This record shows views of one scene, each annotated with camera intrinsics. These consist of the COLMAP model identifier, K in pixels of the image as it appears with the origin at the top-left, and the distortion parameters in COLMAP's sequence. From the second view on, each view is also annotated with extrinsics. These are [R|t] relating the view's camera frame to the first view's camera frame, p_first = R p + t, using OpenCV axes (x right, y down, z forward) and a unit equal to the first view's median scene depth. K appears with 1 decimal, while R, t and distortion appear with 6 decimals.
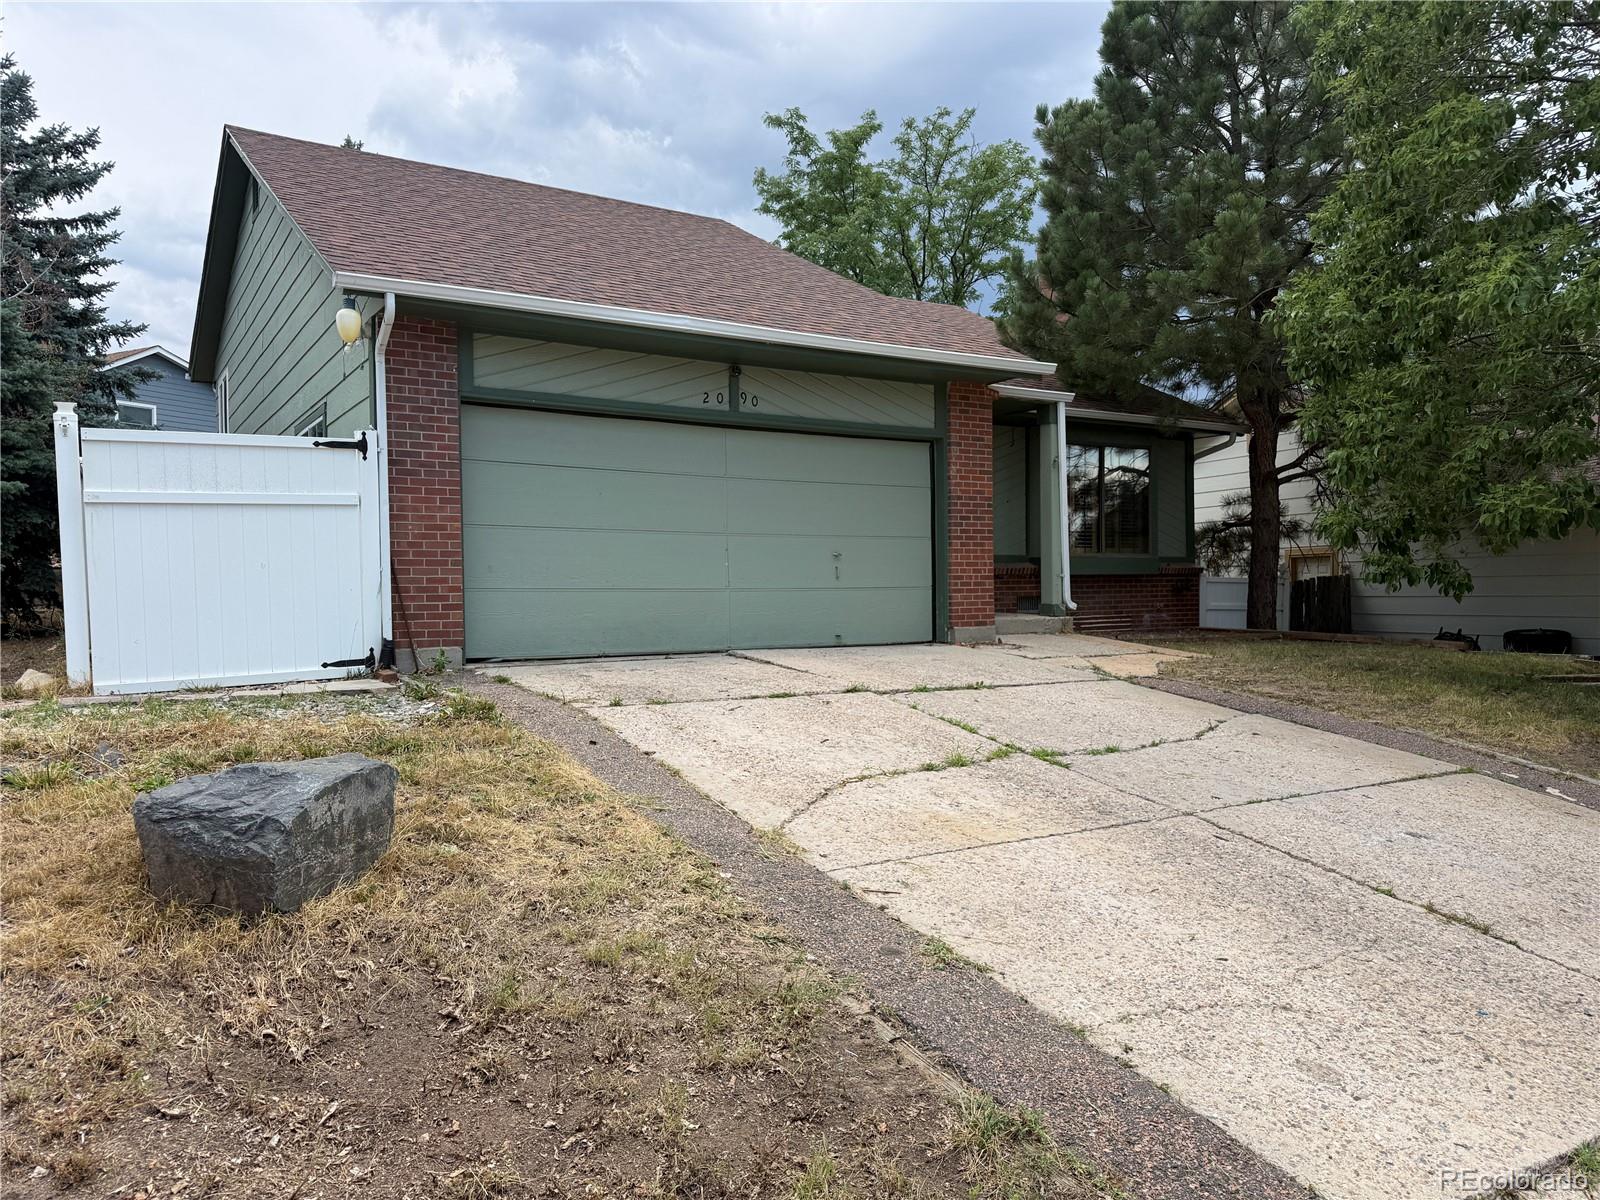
lens RADIAL K [[1111.6, 0, 807.6], [0, 1111.6, 605.1], [0, 0, 1]] dist [0.177888, -0.302812]
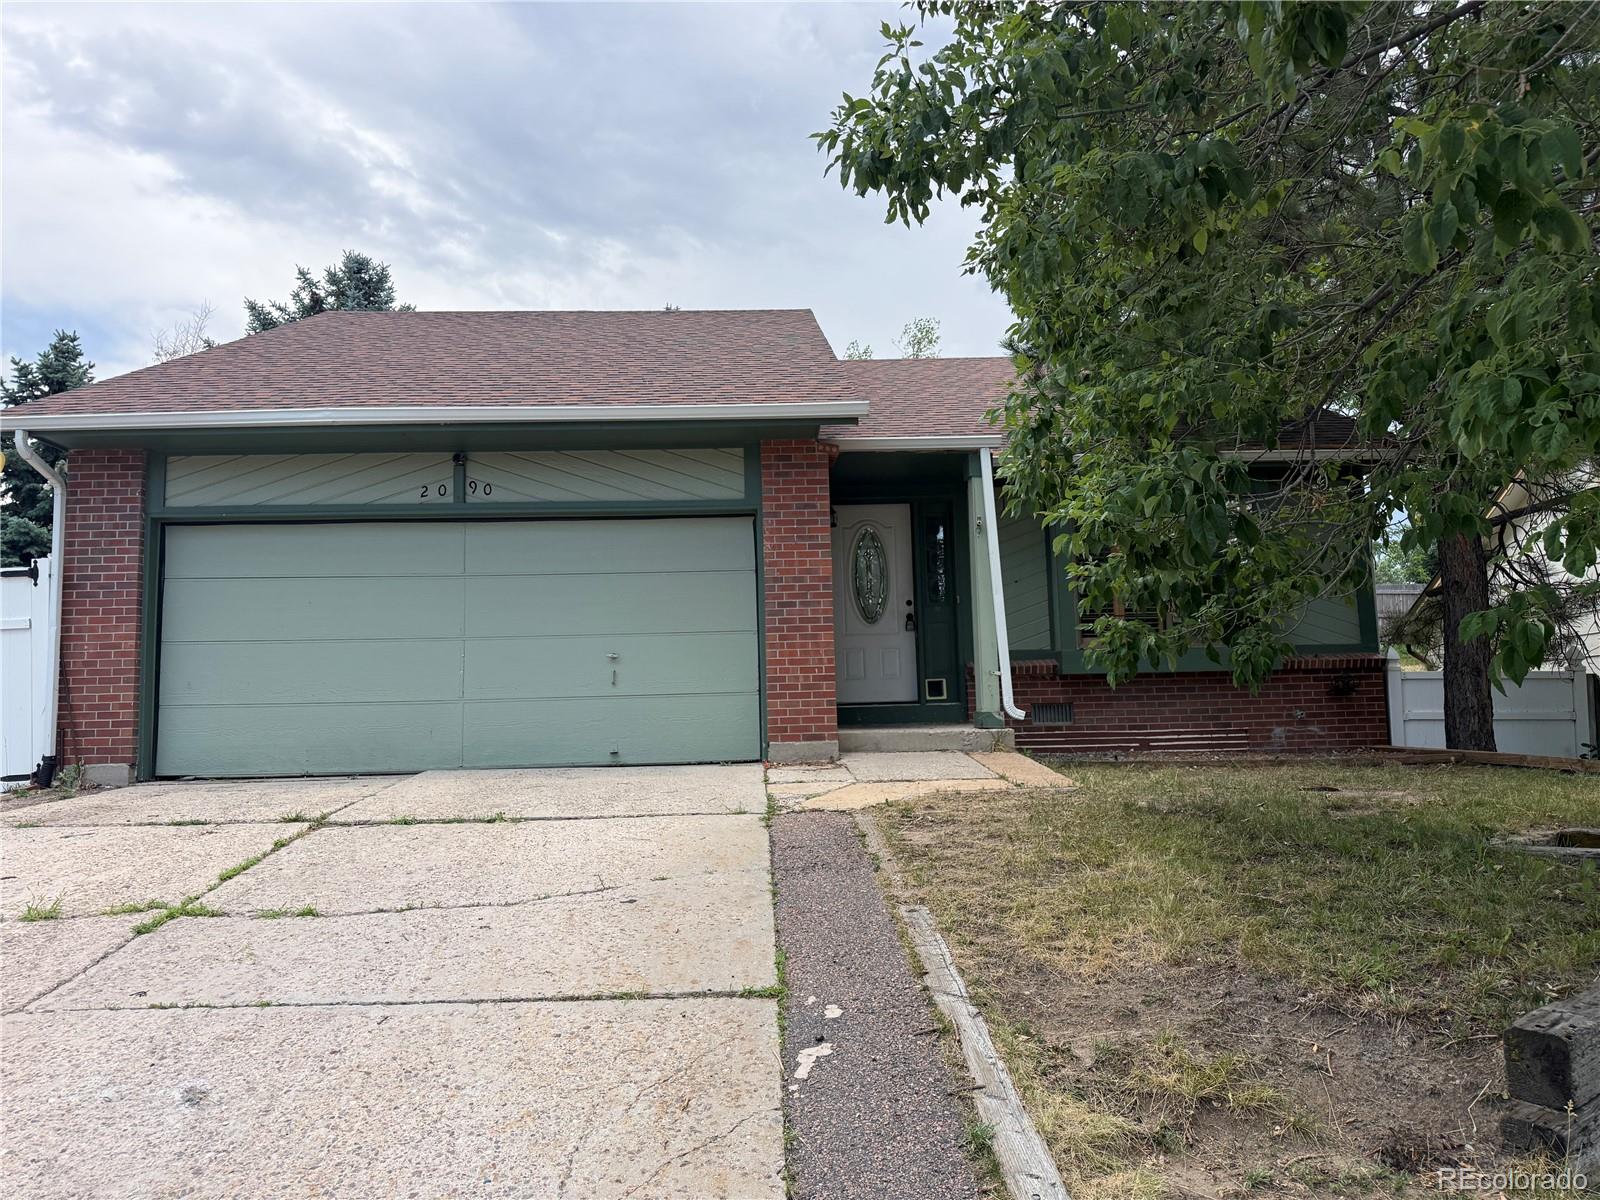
lens RADIAL K [[1114.4, 0, 800.0], [0, 1114.4, 600.0], [0, 0, 1]] dist [0.128402, -0.196185]
pose [[0.861700, -0.065936, -0.503116, 0.632372], [0.009071, 0.993365, -0.114650, 0.011905], [0.507337, 0.094230, 0.856580, 0.369694]]
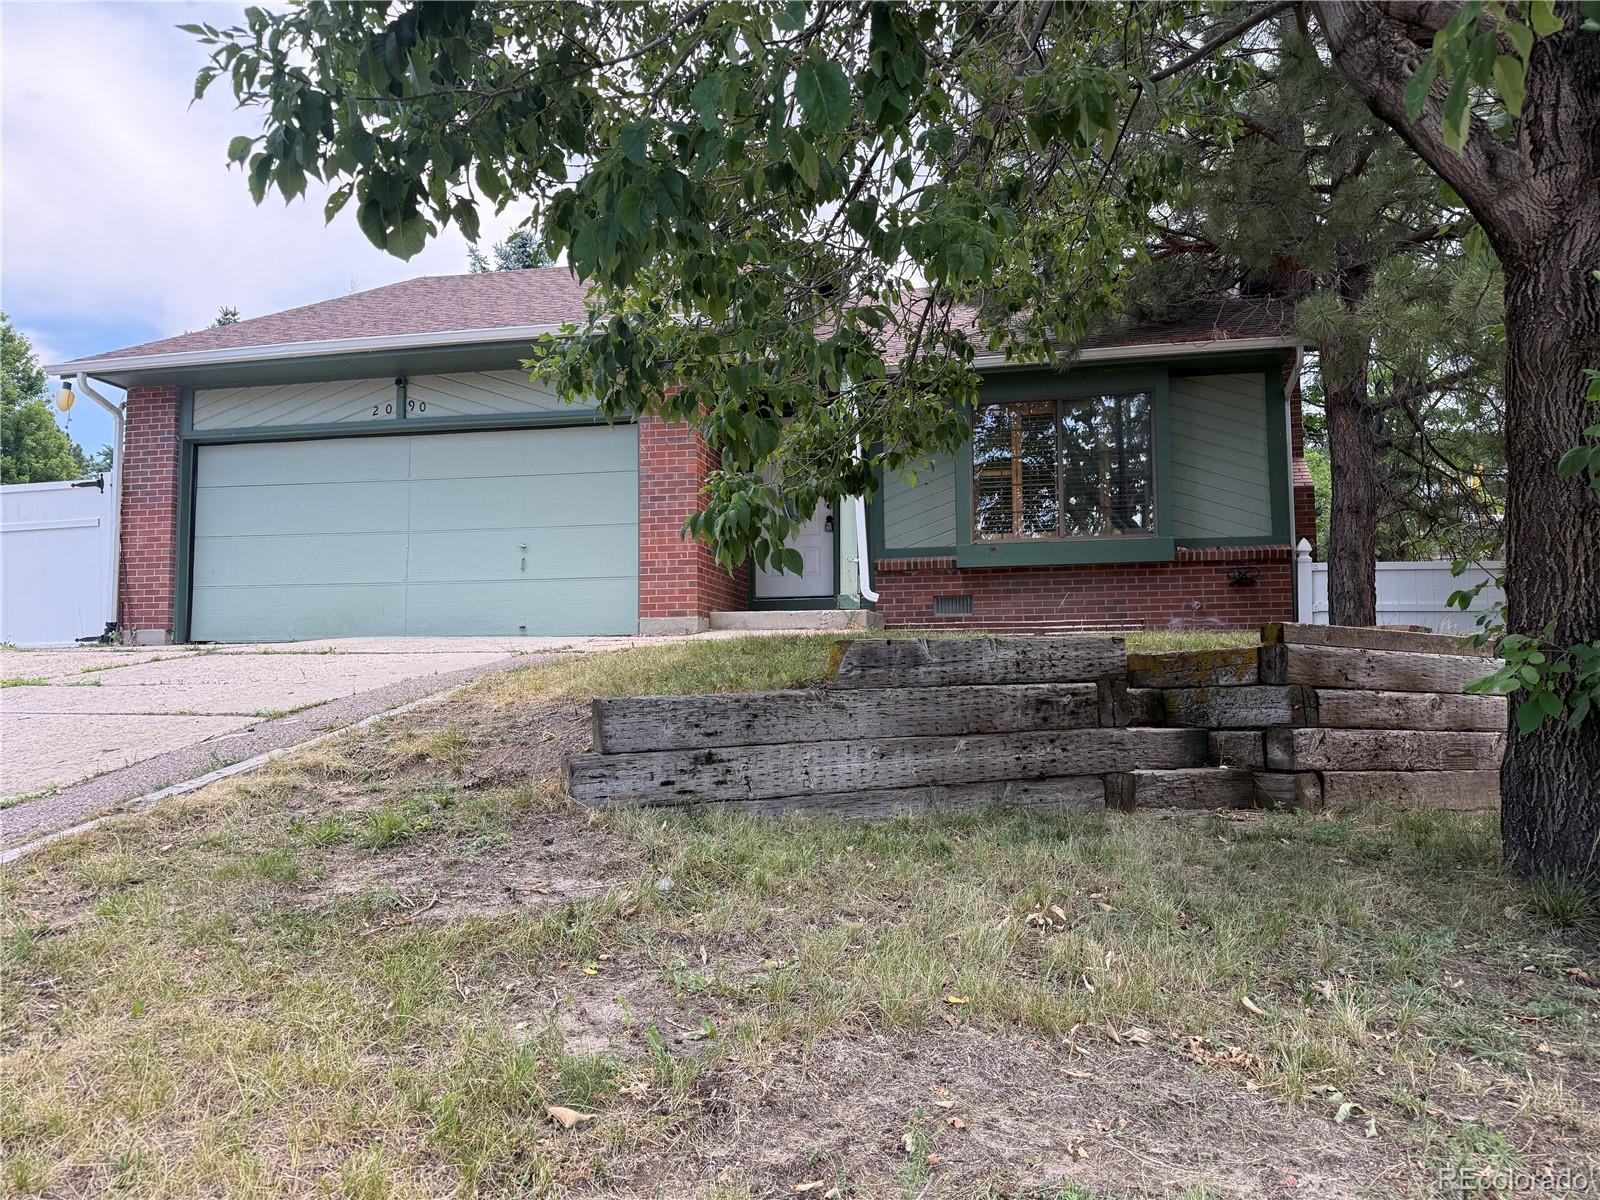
lens RADIAL K [[1111.6, 0, 807.6], [0, 1111.6, 605.1], [0, 0, 1]] dist [0.177888, -0.302812]
pose [[0.718151, -0.048106, -0.694222, 0.987452], [-0.009361, 0.996850, -0.078760, 0.091639], [0.695824, 0.063060, 0.715439, 0.501757]]
